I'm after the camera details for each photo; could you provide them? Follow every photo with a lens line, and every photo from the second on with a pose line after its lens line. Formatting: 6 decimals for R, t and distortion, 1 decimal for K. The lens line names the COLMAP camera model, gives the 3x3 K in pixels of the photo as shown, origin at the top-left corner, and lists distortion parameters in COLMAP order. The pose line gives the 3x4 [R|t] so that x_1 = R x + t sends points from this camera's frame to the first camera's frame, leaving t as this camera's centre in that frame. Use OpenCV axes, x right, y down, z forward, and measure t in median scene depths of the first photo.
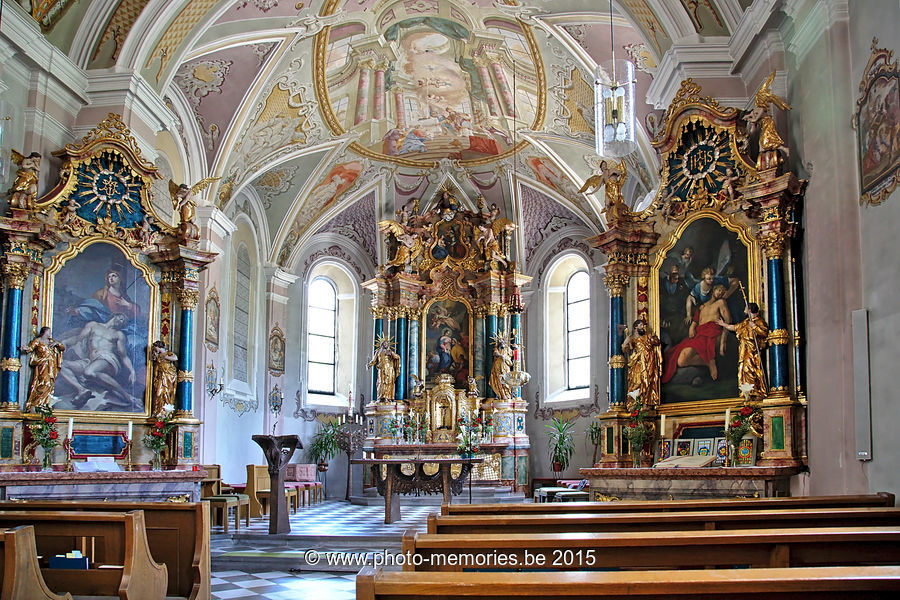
lens RADIAL K [[726.8, 0, 450.0], [0, 726.8, 300.0], [0, 0, 1]] dist [-0.094507, 0.053954]
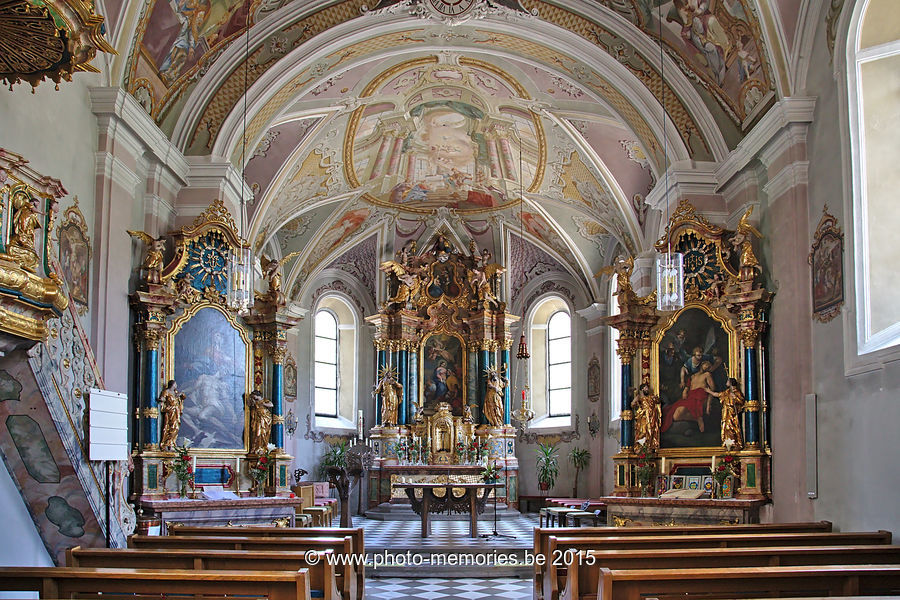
lens RADIAL K [[726.8, 0, 450.0], [0, 726.8, 300.0], [0, 0, 1]] dist [-0.094507, 0.053954]
pose [[0.996748, 0.024773, 0.076674, -0.165473], [-0.024060, 0.999658, -0.010211, -0.087026], [-0.076901, 0.008333, 0.997004, -0.239730]]
